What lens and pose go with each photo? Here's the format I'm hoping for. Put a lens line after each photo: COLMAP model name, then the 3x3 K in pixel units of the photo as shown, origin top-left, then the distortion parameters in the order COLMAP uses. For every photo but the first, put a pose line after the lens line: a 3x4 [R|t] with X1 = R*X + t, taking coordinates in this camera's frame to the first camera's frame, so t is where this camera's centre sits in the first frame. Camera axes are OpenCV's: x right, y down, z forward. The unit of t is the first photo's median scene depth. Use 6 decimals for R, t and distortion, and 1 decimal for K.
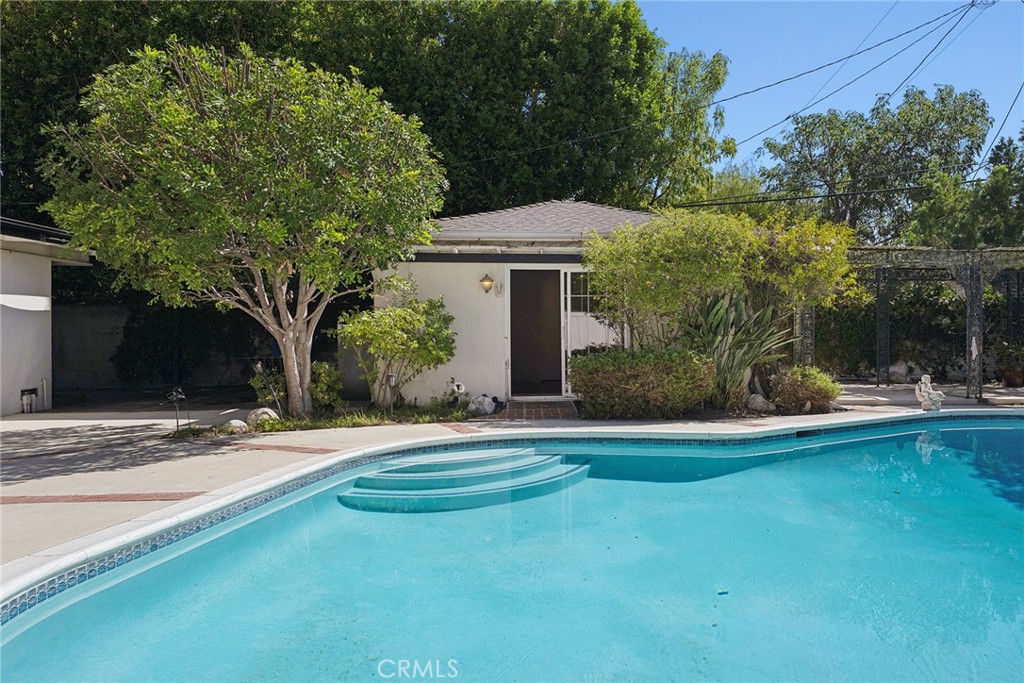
lens RADIAL K [[742.2, 0, 517.8], [0, 742.2, 342.1], [0, 0, 1]] dist [0.000904, -0.005380]
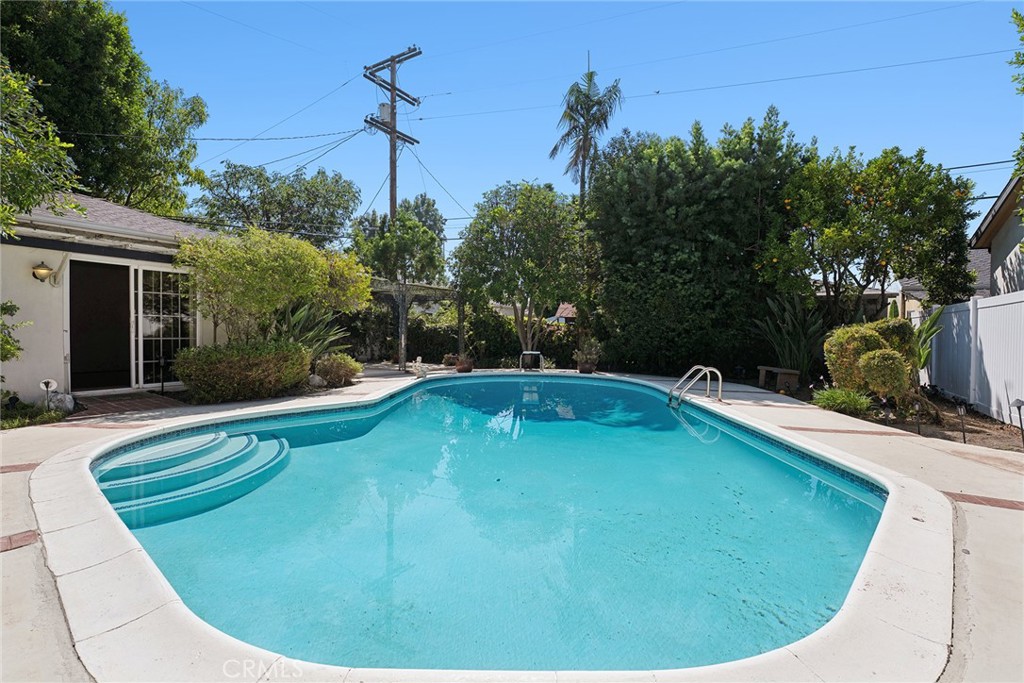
lens RADIAL K [[533.7, 0, 516.3], [0, 533.7, 340.8], [0, 0, 1]] dist [0.023464, -0.000056]
pose [[0.530144, -0.001077, 0.847907, -0.258140], [-0.005094, 0.999977, 0.004455, 0.000592], [-0.847892, -0.006681, 0.530127, 0.120410]]
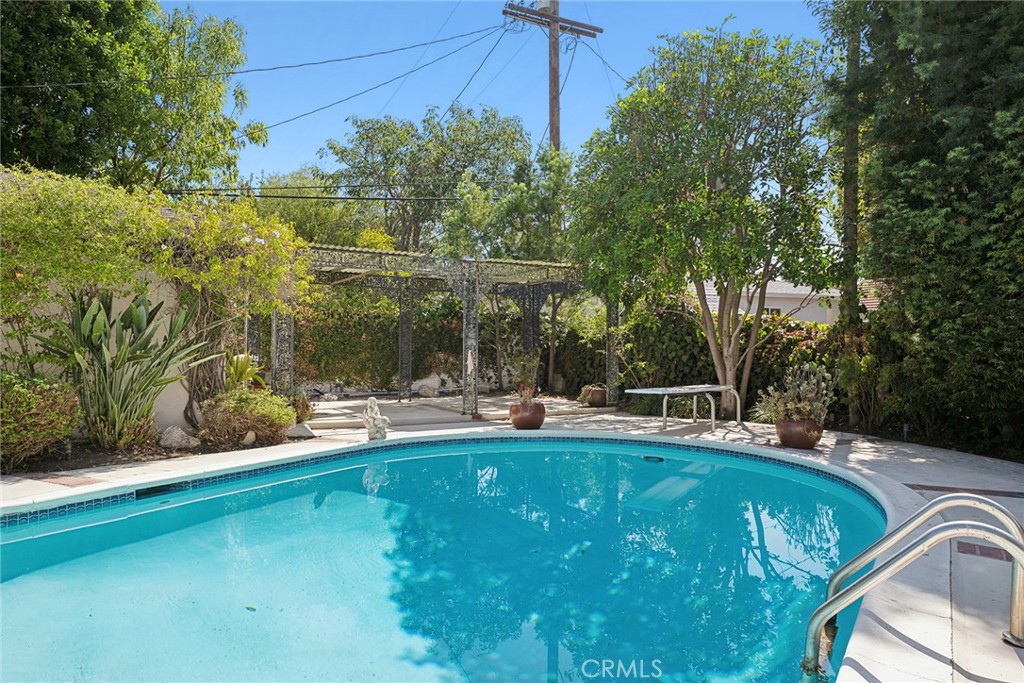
lens RADIAL K [[693.6, 0, 512.5], [0, 693.6, 346.5], [0, 0, 1]] dist [0.010116, -0.001558]
pose [[0.898188, 0.002651, 0.439604, 0.268996], [-0.000584, 0.999988, -0.004835, -0.007894], [-0.439612, 0.004086, 0.898179, 0.168511]]
